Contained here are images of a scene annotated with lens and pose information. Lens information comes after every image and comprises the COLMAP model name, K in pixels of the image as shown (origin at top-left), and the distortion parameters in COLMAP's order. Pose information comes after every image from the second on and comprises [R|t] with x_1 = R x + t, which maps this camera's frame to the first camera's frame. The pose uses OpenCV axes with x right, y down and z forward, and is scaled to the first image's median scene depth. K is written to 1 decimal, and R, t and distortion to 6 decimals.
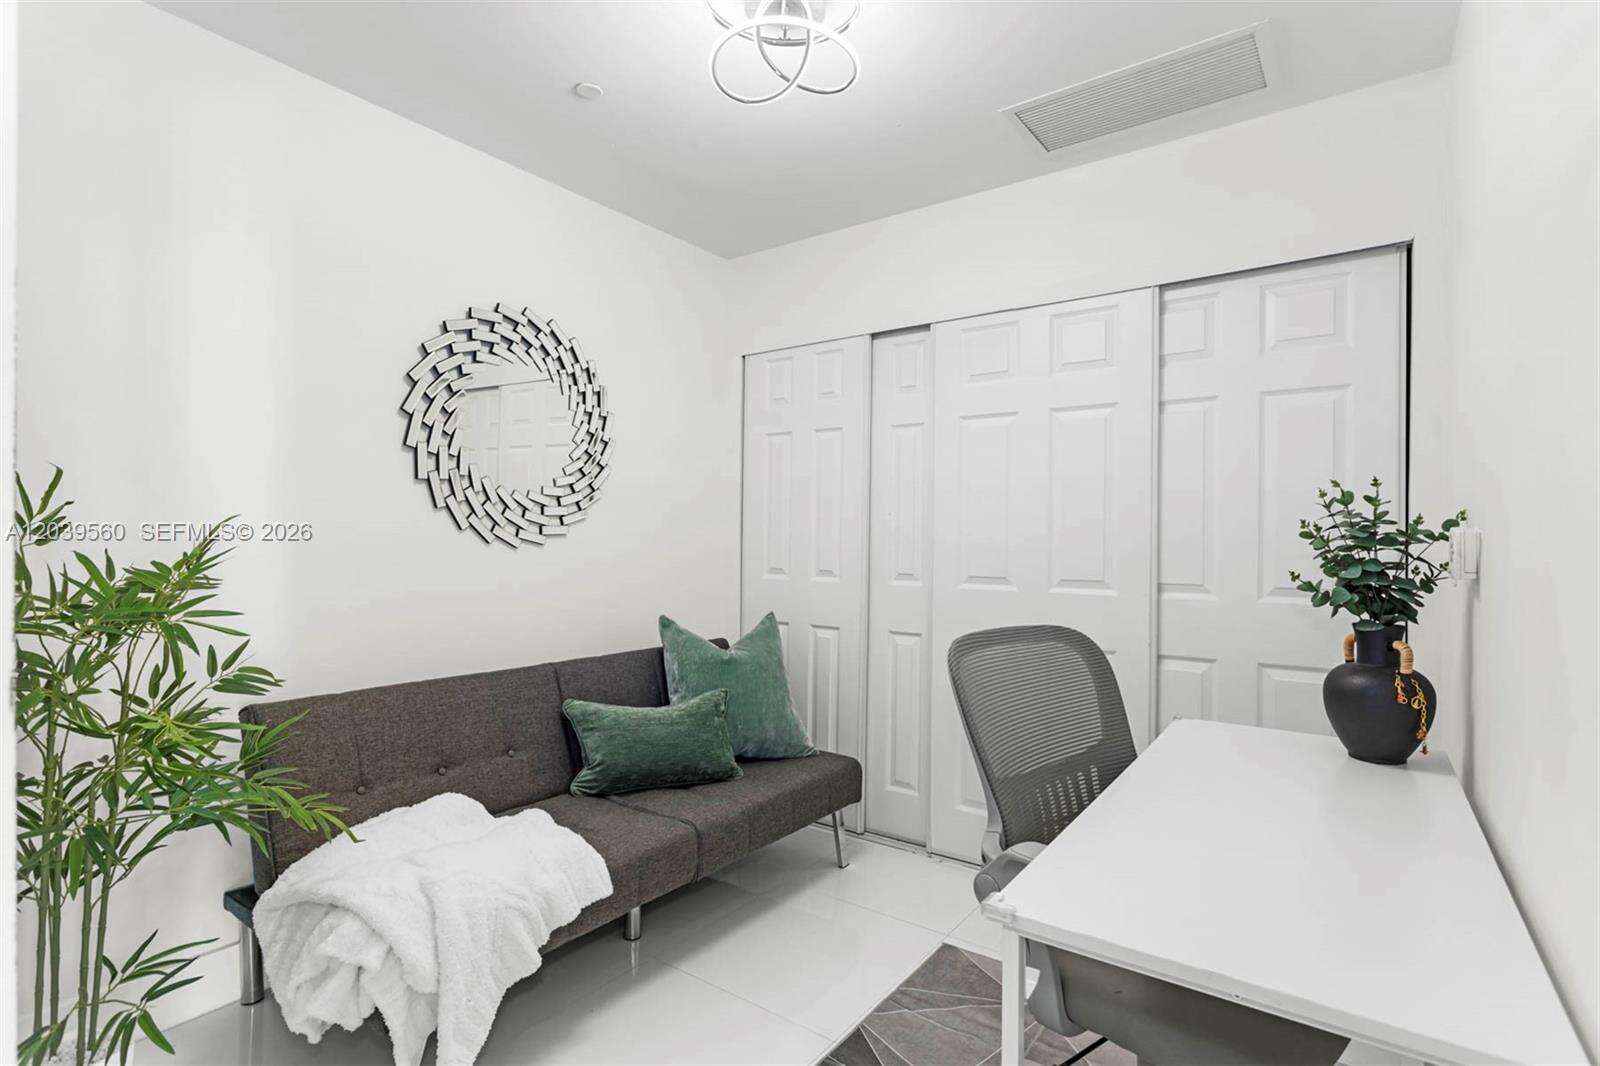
lens RADIAL K [[779.2, 0, 799.9], [0, 779.2, 537.3], [0, 0, 1]] dist [-0.008278, 0.001388]
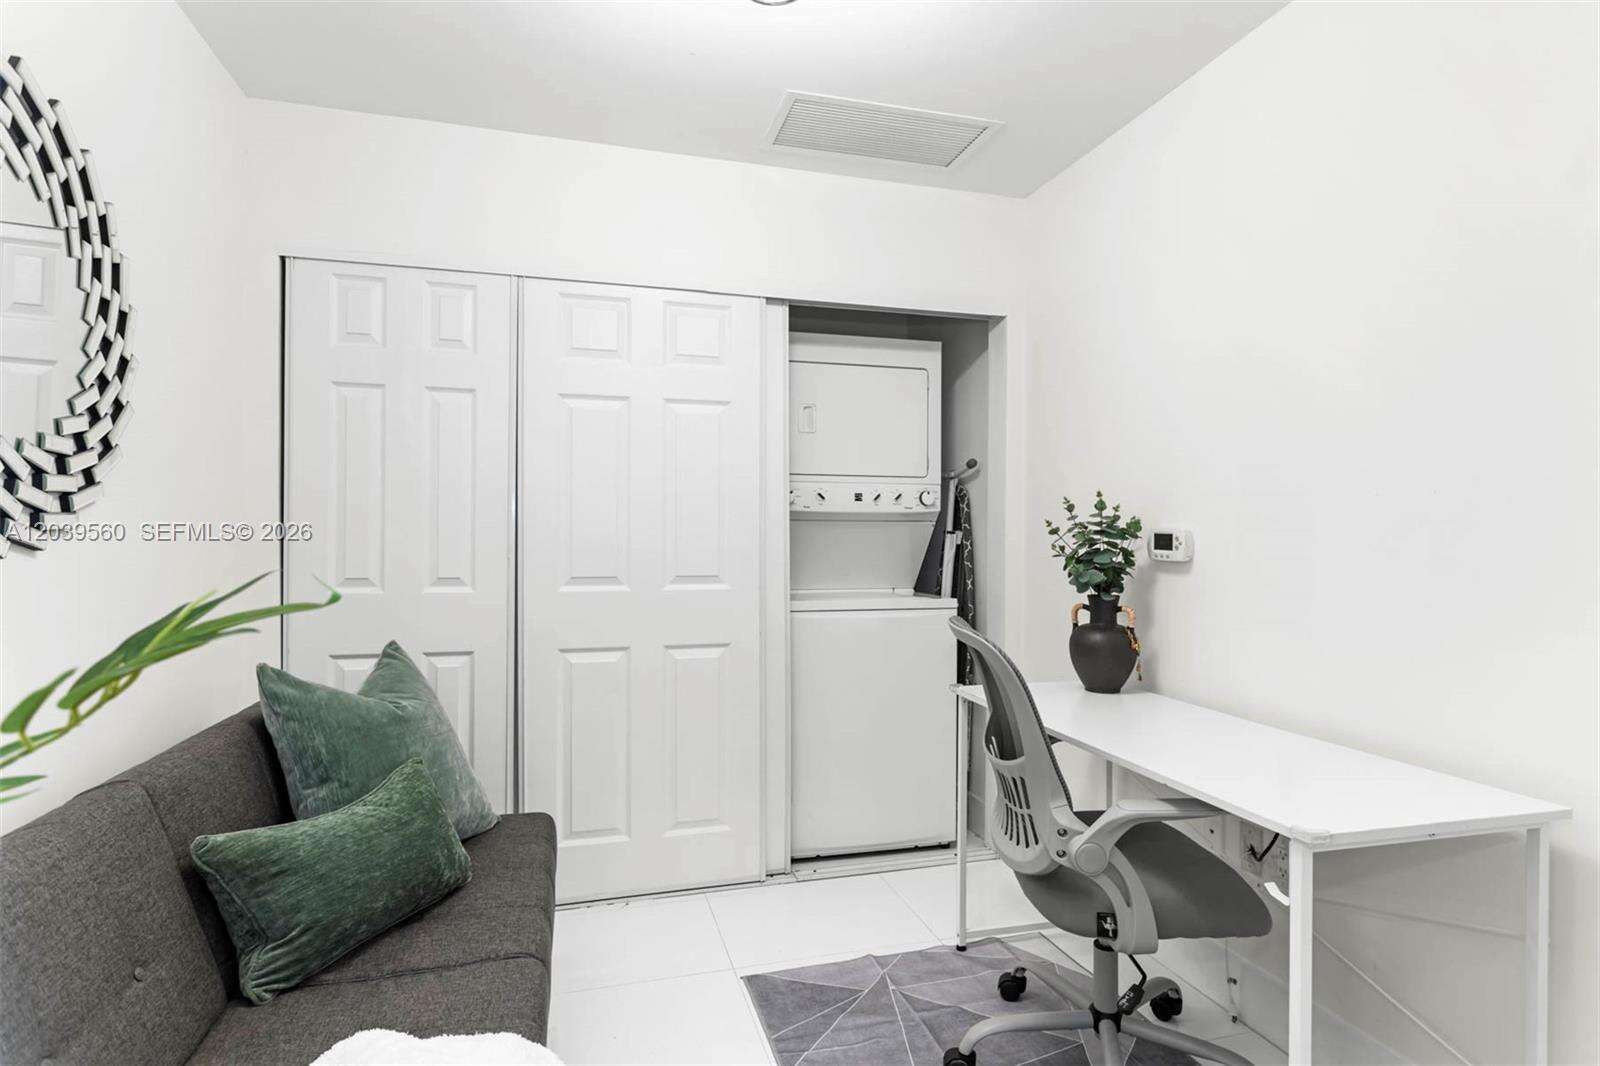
lens RADIAL K [[818.8, 0, 802.0], [0, 818.8, 539.2], [0, 0, 1]] dist [-0.001291, 0.000754]
pose [[0.616898, -0.008634, 0.786996, -0.484008], [-0.001208, 0.999928, 0.011917, -0.005468], [-0.787042, -0.008302, 0.616843, 0.324887]]
